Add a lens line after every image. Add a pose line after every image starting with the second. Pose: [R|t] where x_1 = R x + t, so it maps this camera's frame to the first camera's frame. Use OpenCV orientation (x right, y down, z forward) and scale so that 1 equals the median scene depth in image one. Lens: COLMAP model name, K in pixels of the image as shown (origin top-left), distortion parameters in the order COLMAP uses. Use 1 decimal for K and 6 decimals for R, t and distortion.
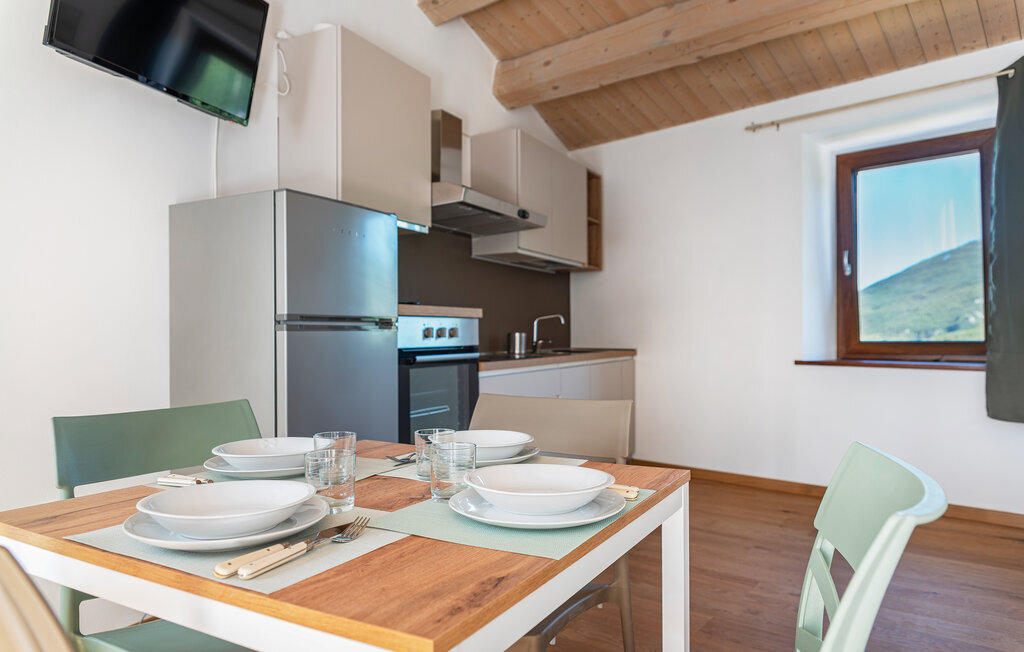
lens RADIAL K [[693.2, 0, 512.8], [0, 693.2, 344.8], [0, 0, 1]] dist [-0.024537, 0.000645]
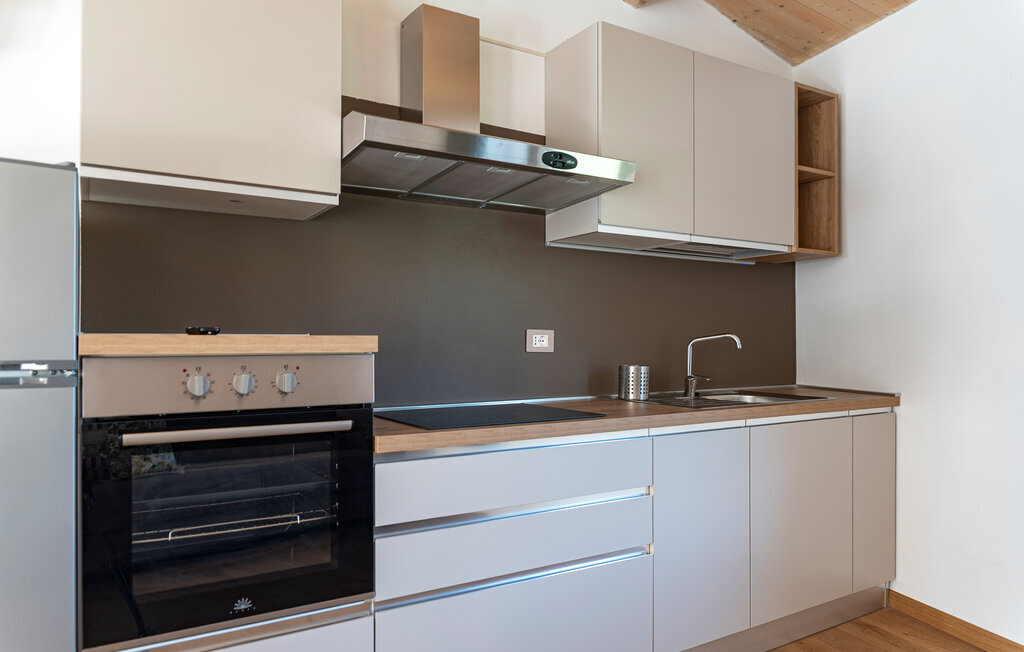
lens RADIAL K [[693.2, 0, 512.8], [0, 693.2, 344.8], [0, 0, 1]] dist [-0.024537, 0.000645]
pose [[0.854421, 0.006170, -0.519545, 0.230462], [-0.011756, 0.999903, -0.007460, -0.029422], [0.519448, 0.012482, 0.854411, 0.427857]]
